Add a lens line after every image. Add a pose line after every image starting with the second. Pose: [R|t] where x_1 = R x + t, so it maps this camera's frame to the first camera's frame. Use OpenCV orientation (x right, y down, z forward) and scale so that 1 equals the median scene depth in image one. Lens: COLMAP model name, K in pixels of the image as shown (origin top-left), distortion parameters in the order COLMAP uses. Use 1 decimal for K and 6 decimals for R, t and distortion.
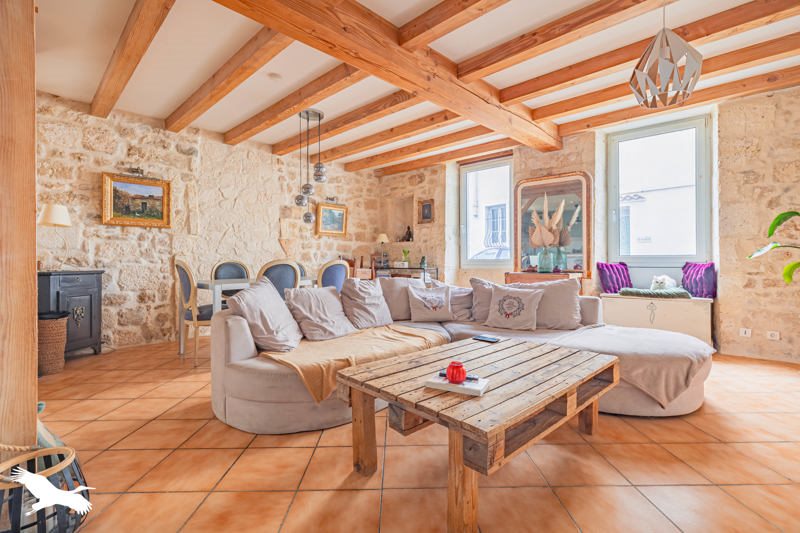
lens RADIAL K [[359.4, 0, 400.0], [0, 359.4, 266.5], [0, 0, 1]] dist [-0.000308, -0.000173]
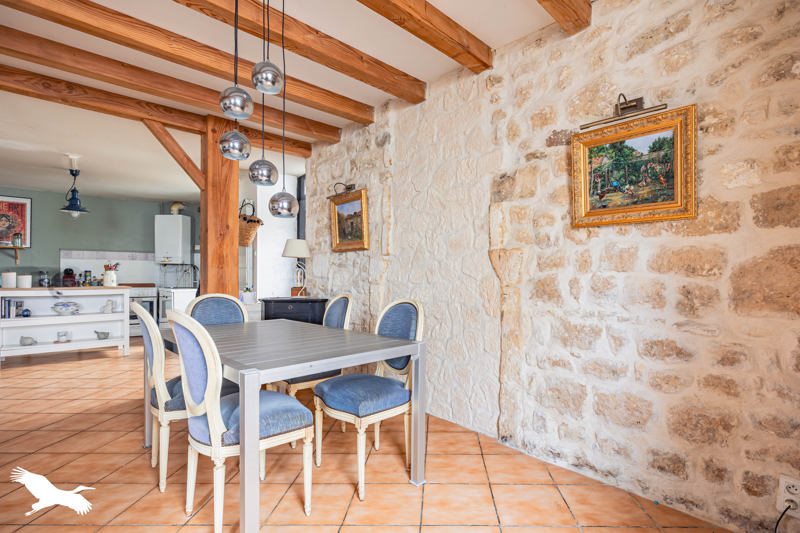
lens RADIAL K [[400.0, 0, 436.9], [0, 400.0, 274.1], [0, 0, 1]] dist [-0.001977, -0.000761]
pose [[-0.020855, -0.002475, -0.999779, 0.208535], [-0.015438, 0.999879, -0.002153, -0.051529], [0.999663, 0.015390, -0.020891, 1.118208]]
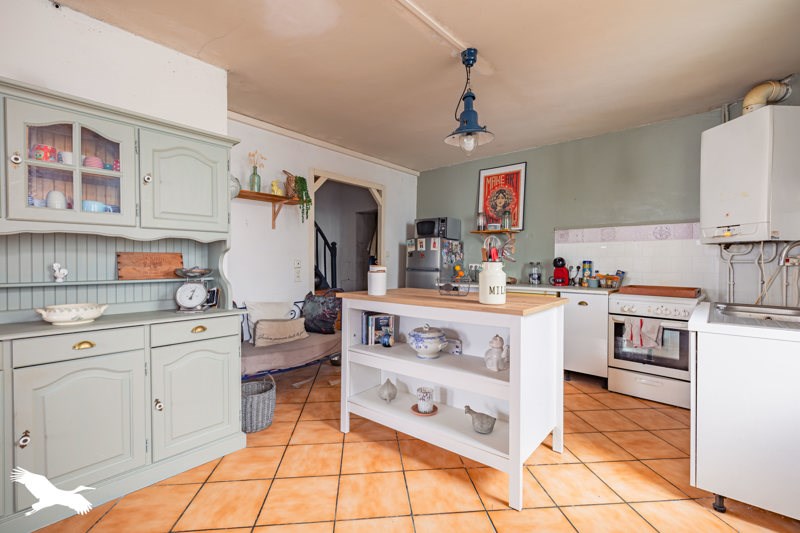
lens RADIAL K [[359.4, 0, 400.0], [0, 359.4, 266.5], [0, 0, 1]] dist [-0.000308, -0.000173]
pose [[-0.996099, -0.000301, -0.088243, -0.819096], [-0.002401, 0.999716, 0.023691, -0.053568], [0.088211, 0.023811, -0.995817, 0.516613]]
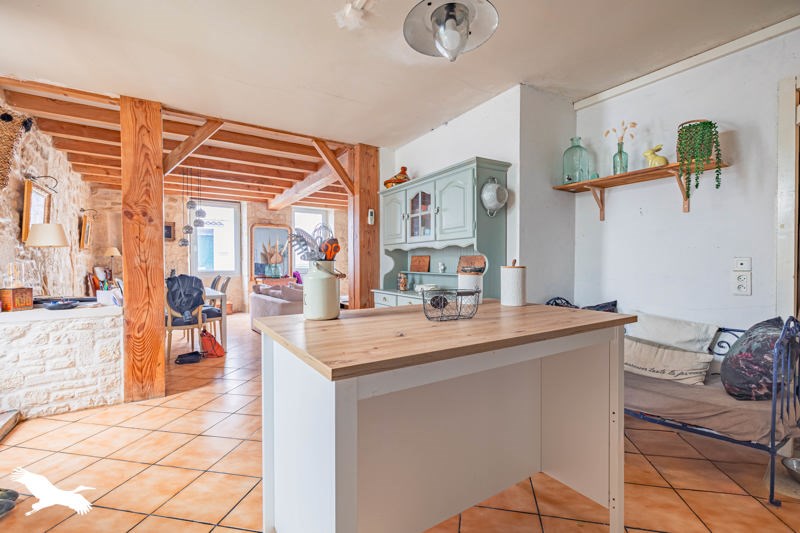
lens RADIAL K [[359.4, 0, 400.0], [0, 359.4, 266.5], [0, 0, 1]] dist [-0.000308, -0.000173]
pose [[0.217830, -0.011084, 0.975924, -1.251201], [0.014429, 0.999863, 0.008135, -0.046244], [-0.975880, 0.012310, 0.217961, -0.023666]]
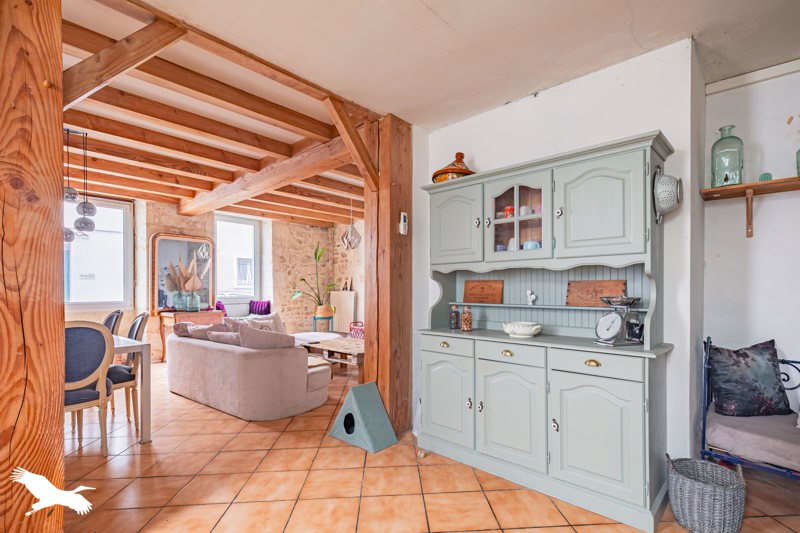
lens RADIAL K [[387.5, 0, 417.7], [0, 387.5, 288.2], [0, 0, 1]] dist [-0.000381, 0.000621]
pose [[-0.064214, 0.001837, 0.997934, -1.044152], [0.014211, 0.999899, -0.000926, -0.052381], [-0.997835, 0.014122, -0.064233, 0.274479]]
